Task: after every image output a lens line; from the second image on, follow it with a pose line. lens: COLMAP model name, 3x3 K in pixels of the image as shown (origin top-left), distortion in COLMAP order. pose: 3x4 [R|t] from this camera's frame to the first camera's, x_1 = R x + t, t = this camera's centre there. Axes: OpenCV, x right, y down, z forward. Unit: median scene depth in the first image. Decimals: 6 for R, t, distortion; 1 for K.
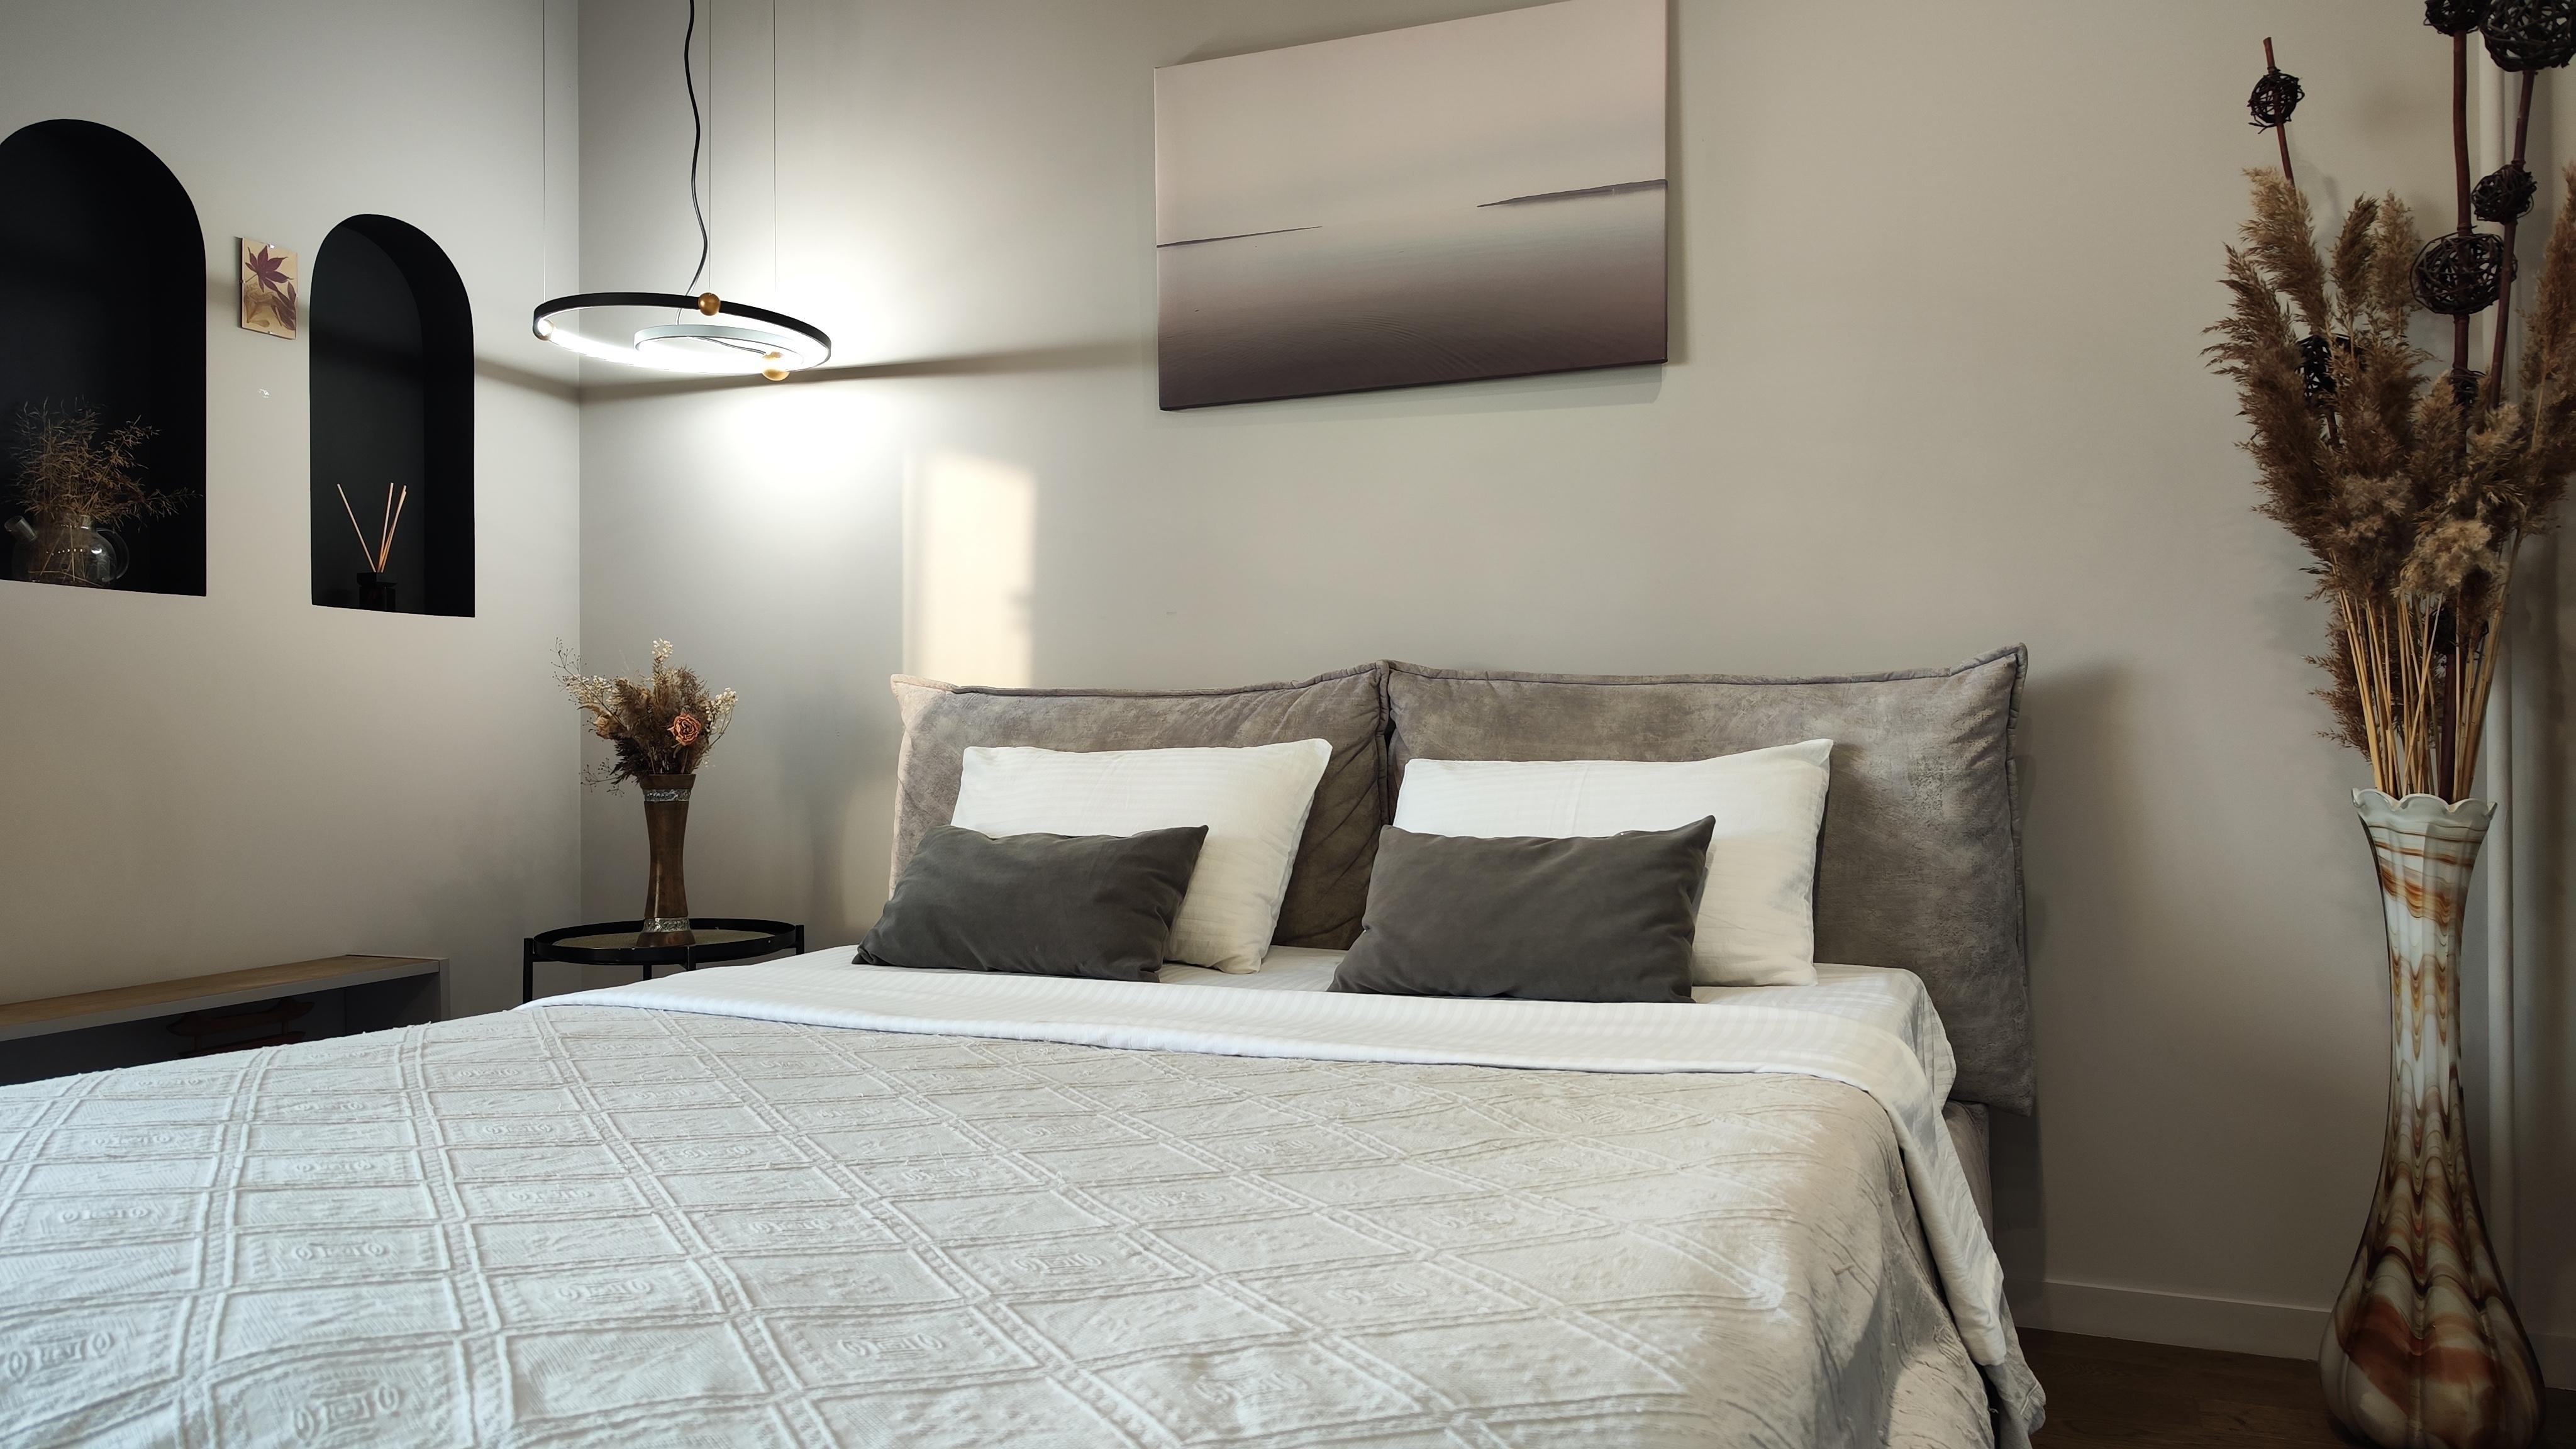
lens RADIAL K [[1725.0, 0, 1278.8], [0, 1725.0, 727.8], [0, 0, 1]] dist [0.020748, -0.026967]
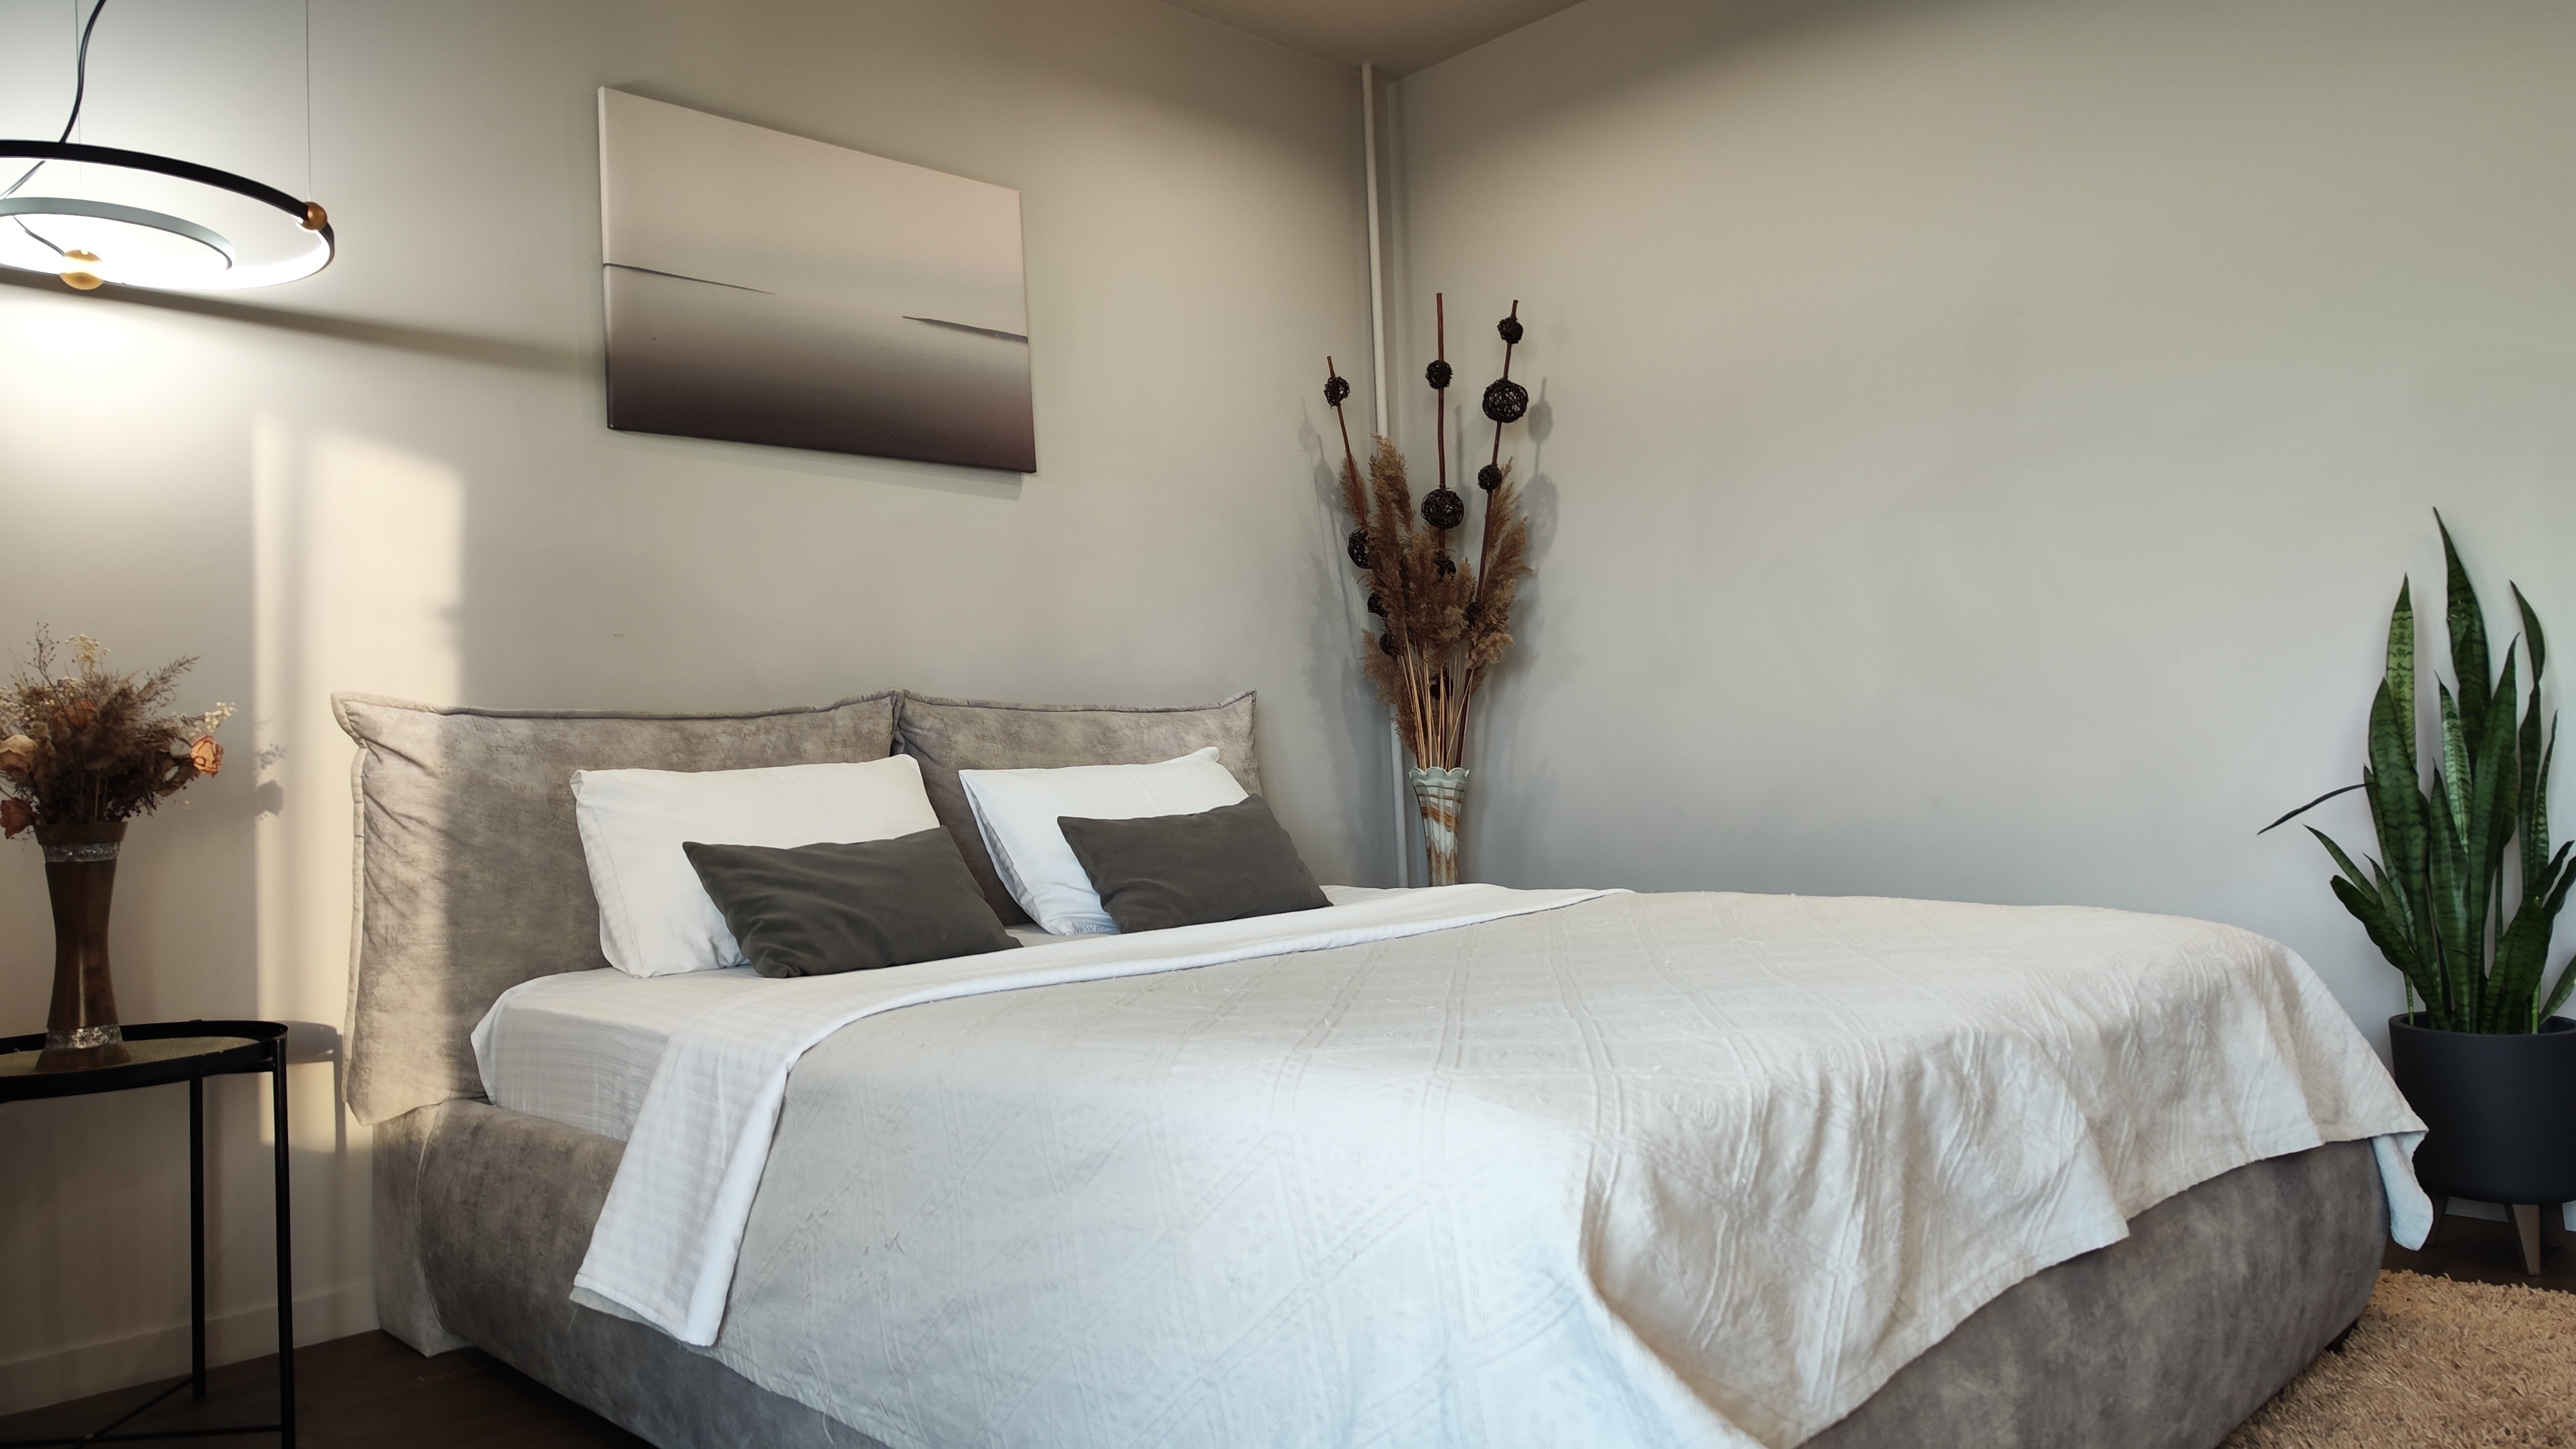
lens RADIAL K [[1707.8, 0, 1275.3], [0, 1707.8, 742.8], [0, 0, 1]] dist [0.046628, -0.021200]
pose [[0.399509, -0.000264, 0.916729, -0.947554], [0.034369, 0.999301, -0.014690, 0.024450], [-0.916085, 0.037376, 0.399239, 0.314246]]
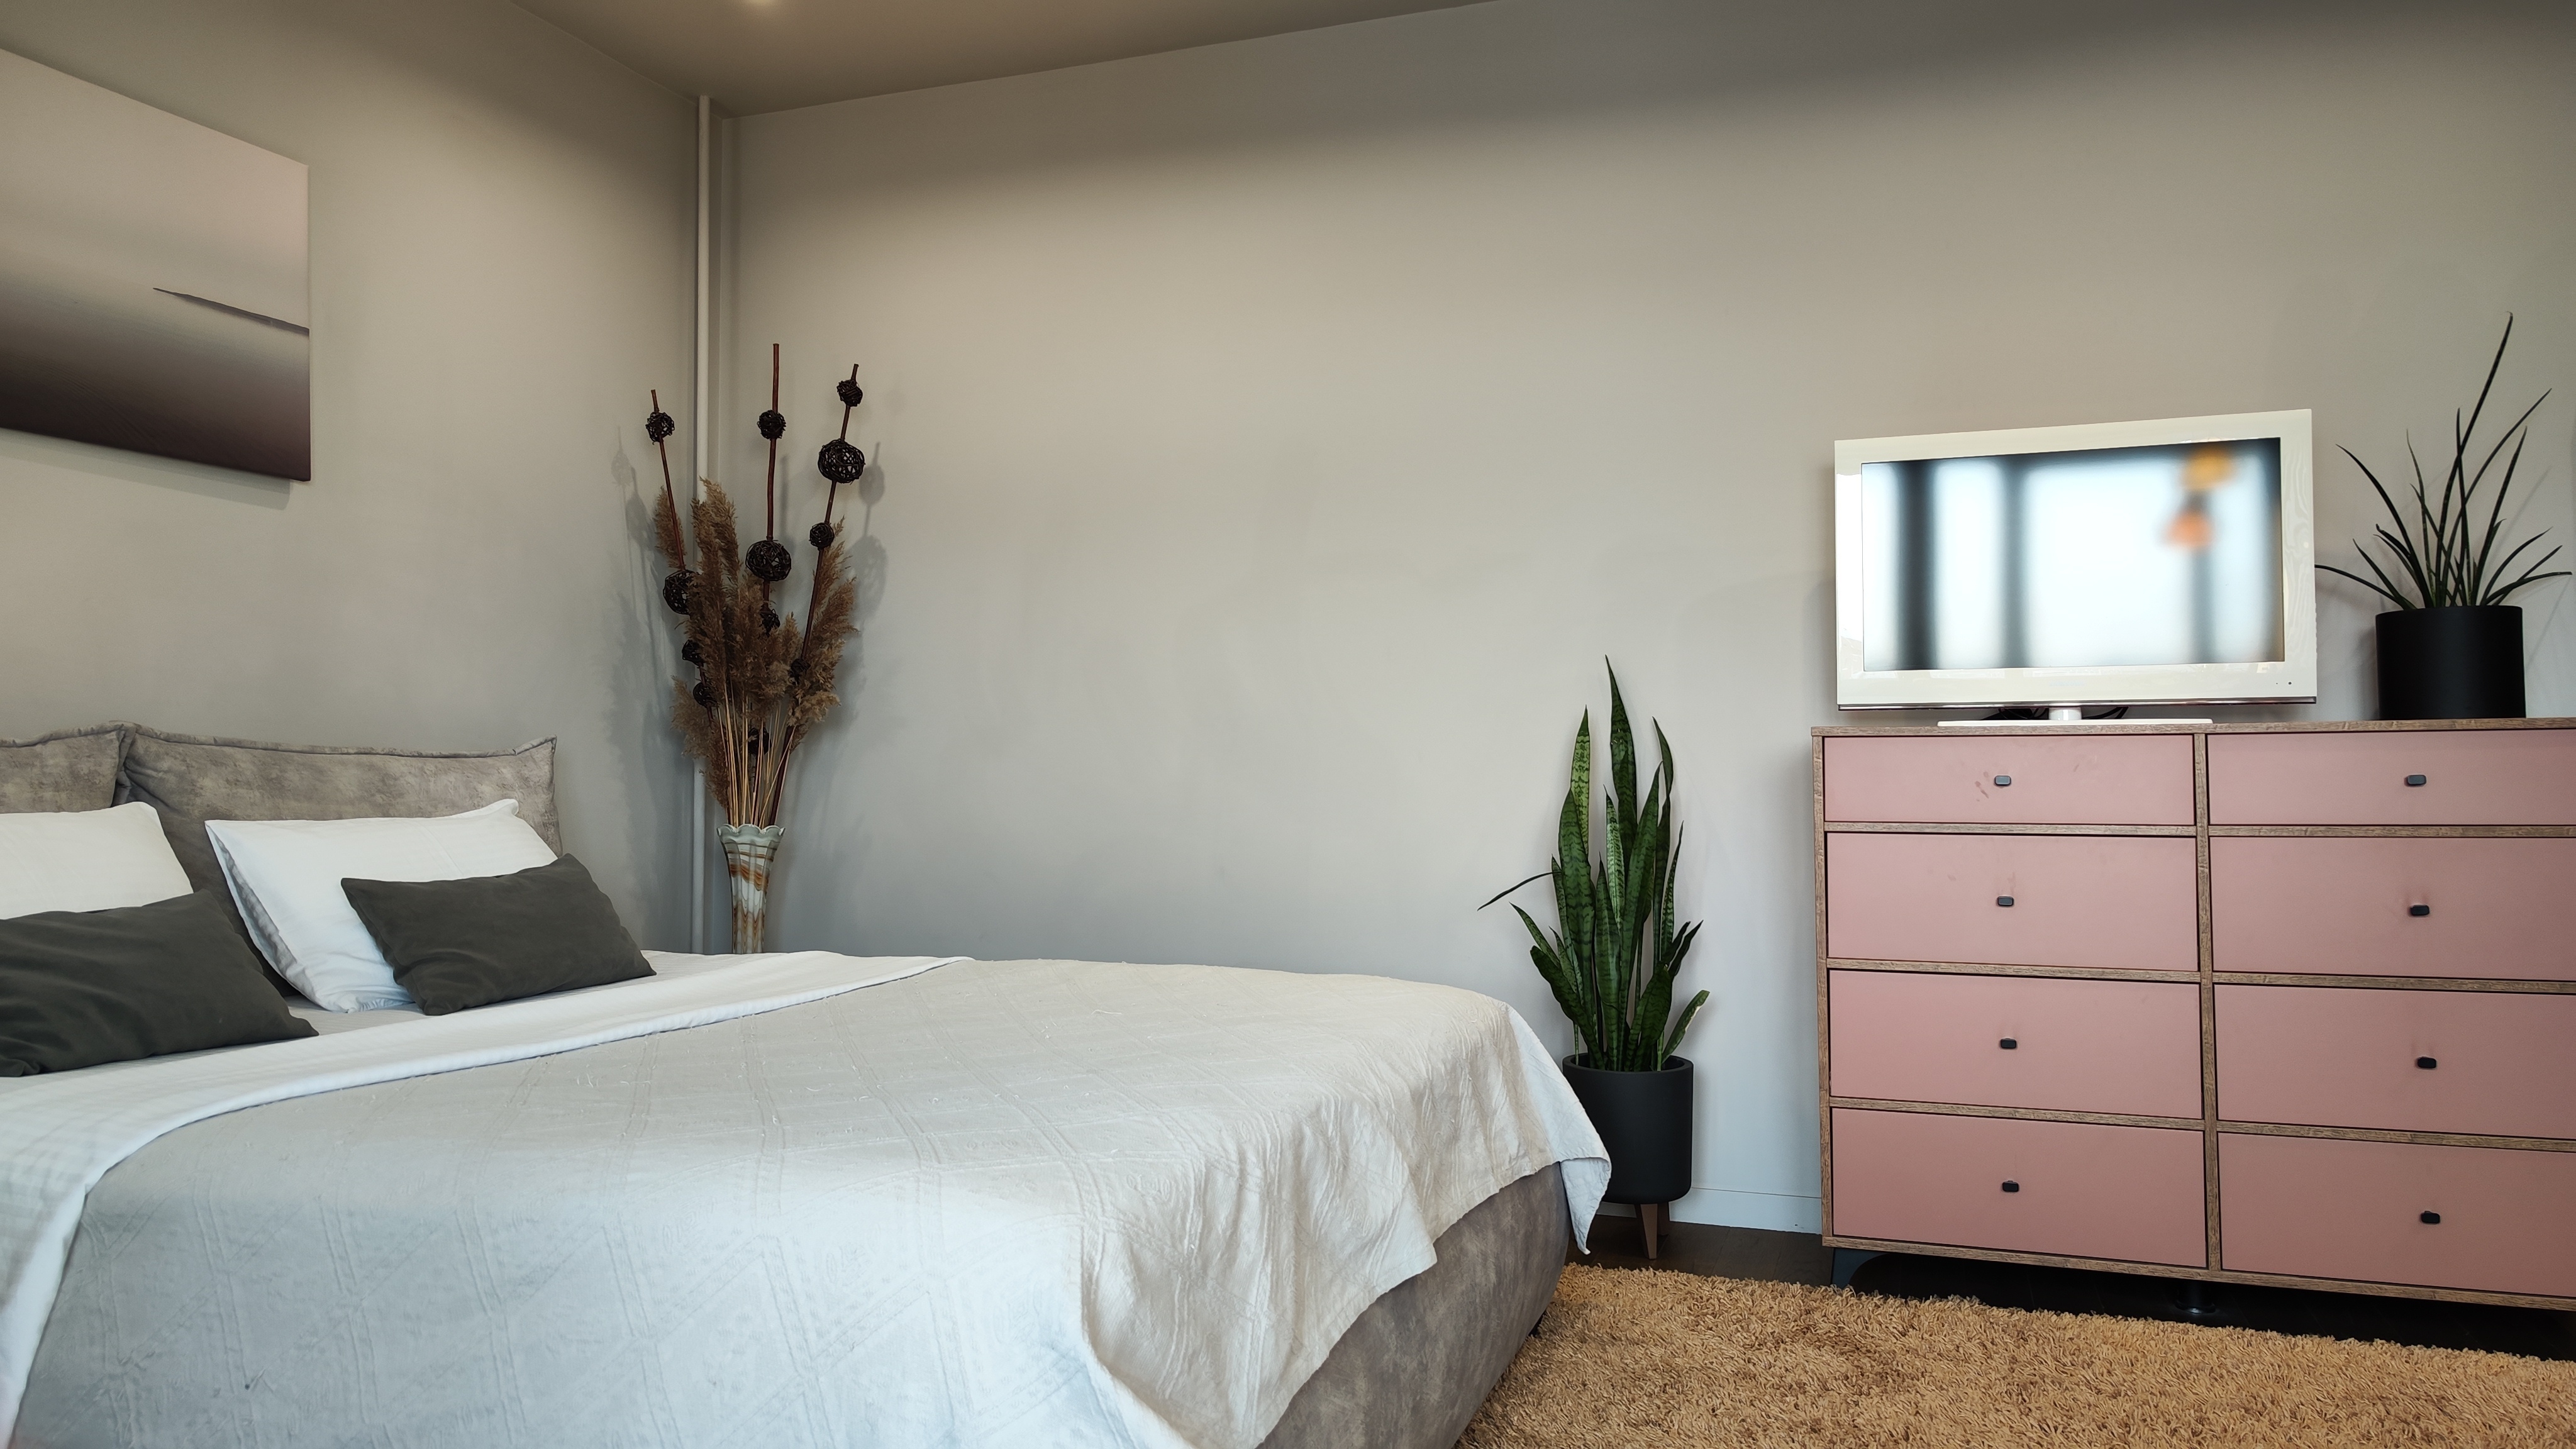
lens RADIAL K [[1737.1, 0, 1301.2], [0, 1737.1, 719.3], [0, 0, 1]] dist [0.032524, -0.035047]
pose [[-0.047268, 0.038877, 0.998125, -1.031266], [-0.006375, 0.999210, -0.039222, -0.005990], [-0.998862, -0.008217, -0.046983, 0.384253]]
